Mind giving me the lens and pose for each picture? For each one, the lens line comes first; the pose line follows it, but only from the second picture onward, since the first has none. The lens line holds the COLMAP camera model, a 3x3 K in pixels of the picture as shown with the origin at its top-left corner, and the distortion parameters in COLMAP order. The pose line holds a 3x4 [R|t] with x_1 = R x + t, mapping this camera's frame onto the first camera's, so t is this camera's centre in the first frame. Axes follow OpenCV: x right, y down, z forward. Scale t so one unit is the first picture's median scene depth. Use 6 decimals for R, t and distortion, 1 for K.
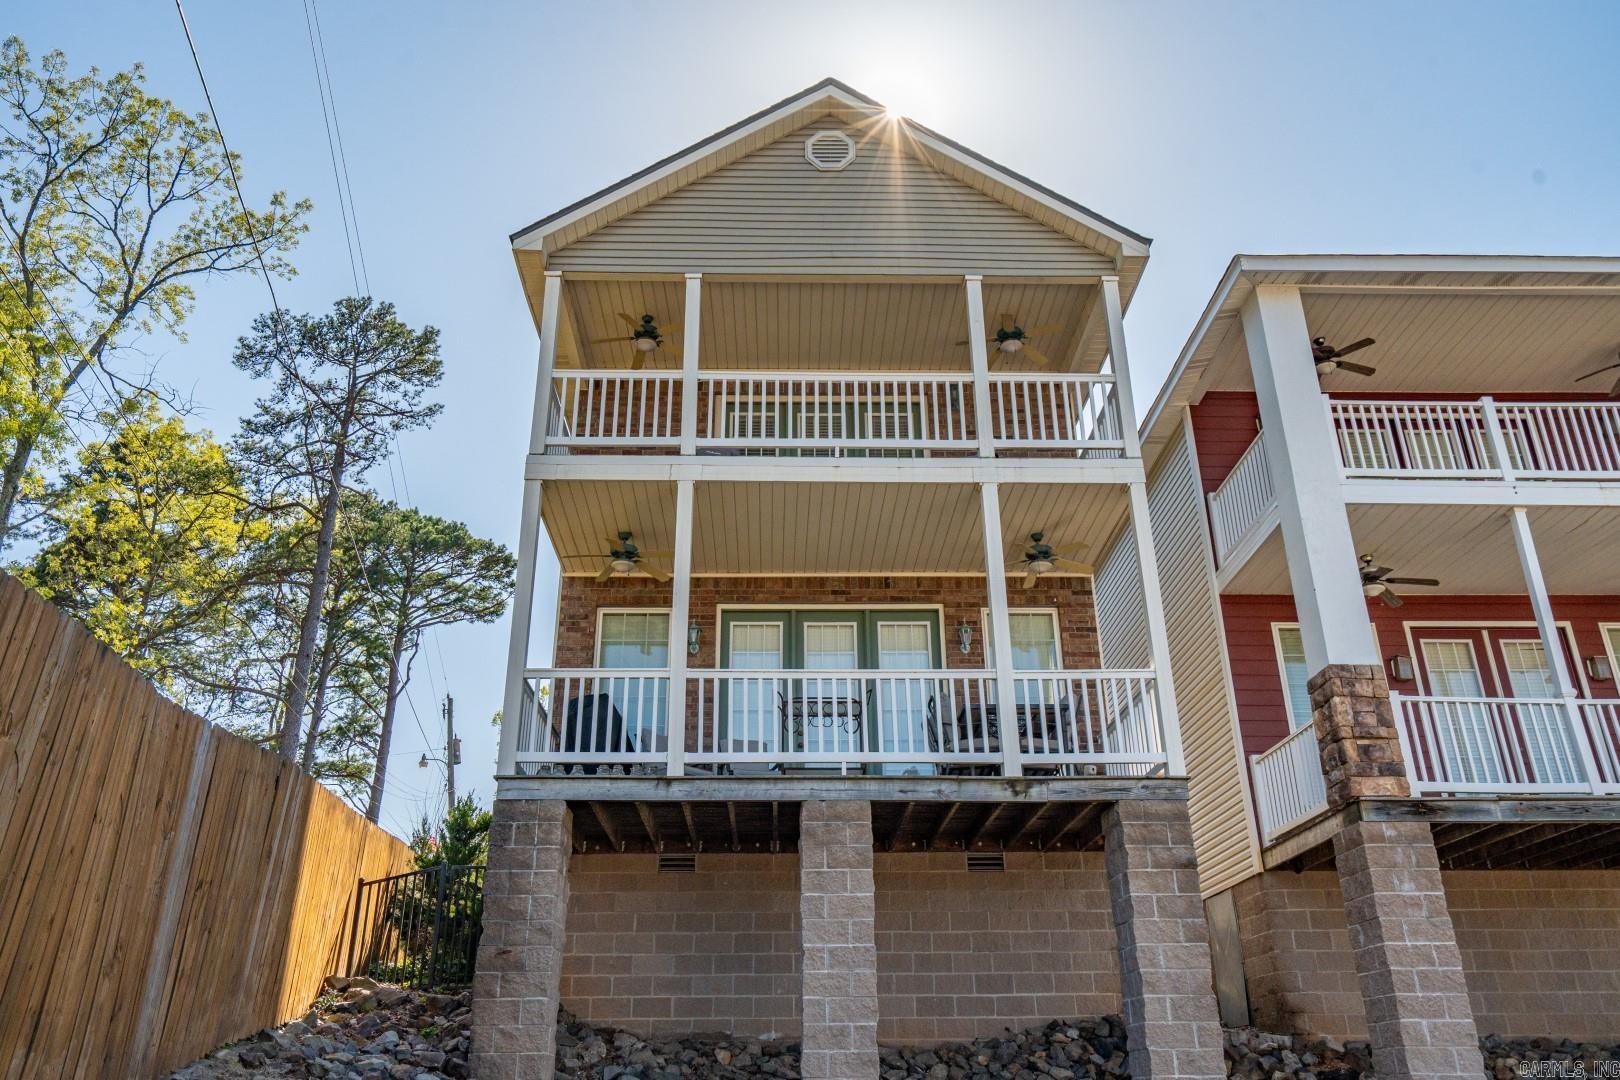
lens RADIAL K [[1218.8, 0, 808.2], [0, 1218.8, 536.1], [0, 0, 1]] dist [0.004534, 0.002006]
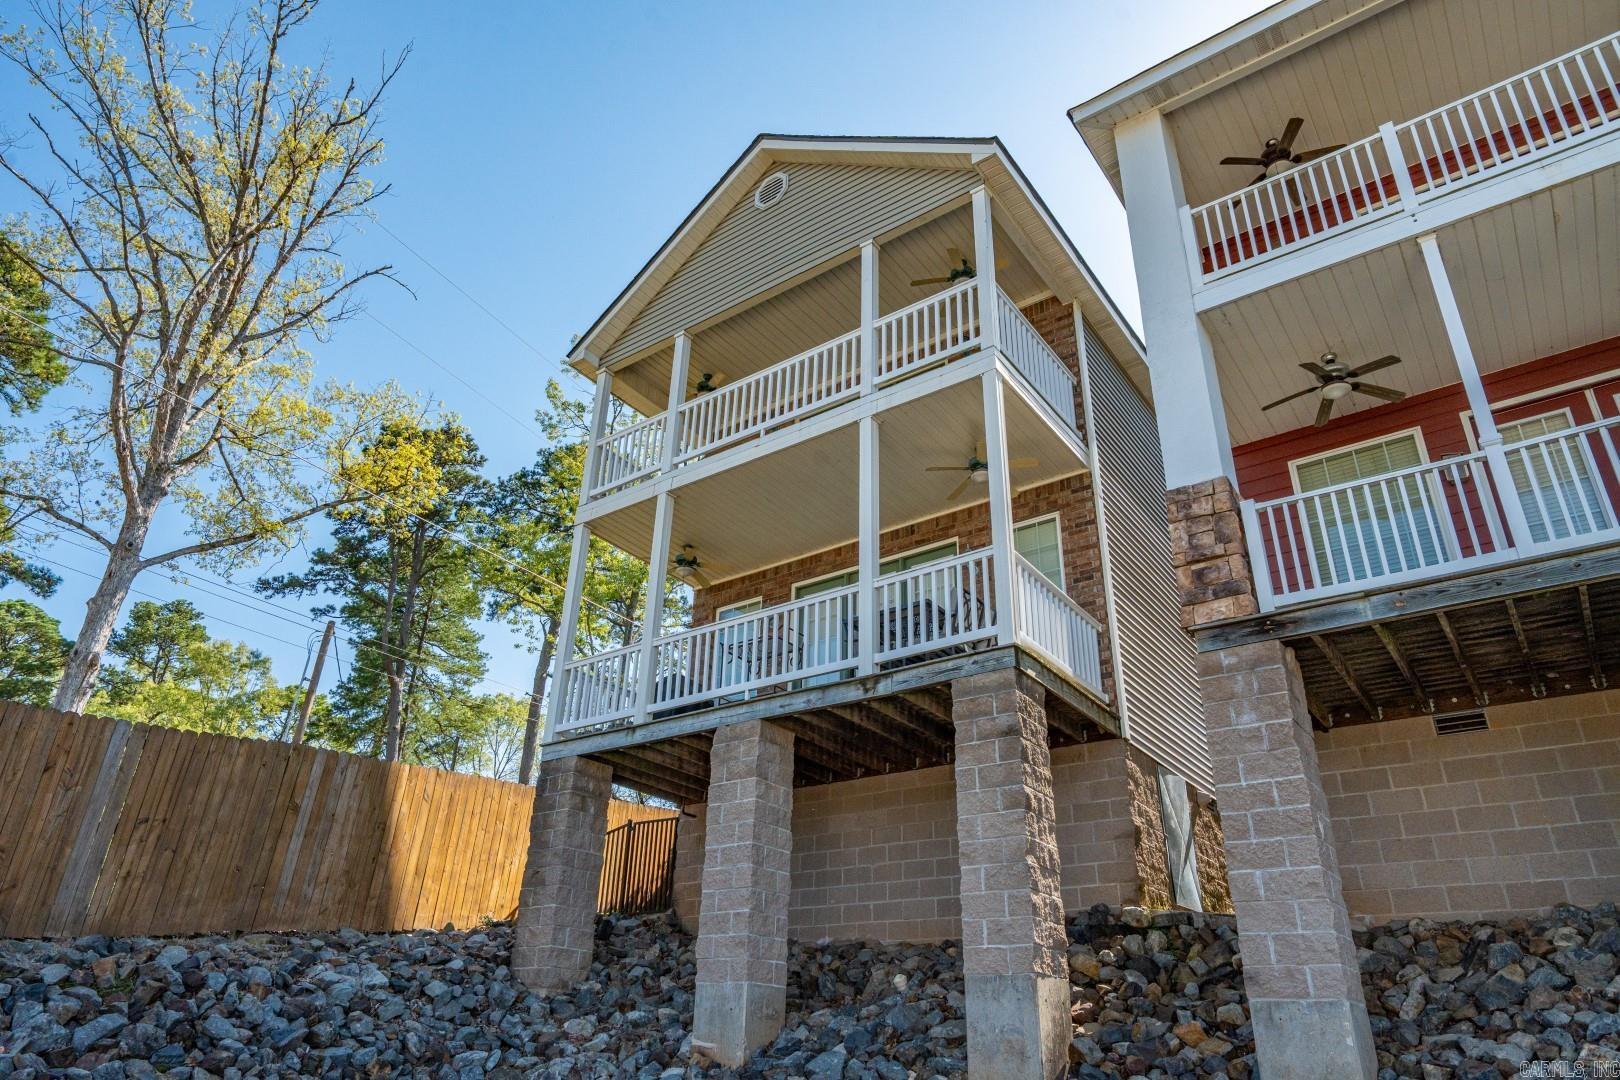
lens RADIAL K [[1032.6, 0, 812.7], [0, 1032.6, 540.7], [0, 0, 1]] dist [0.007718, 0.001369]
pose [[0.796791, -0.251629, -0.549370, 0.650766], [0.224917, 0.967345, -0.116861, 0.176581], [0.560836, -0.030448, 0.827367, 0.229138]]
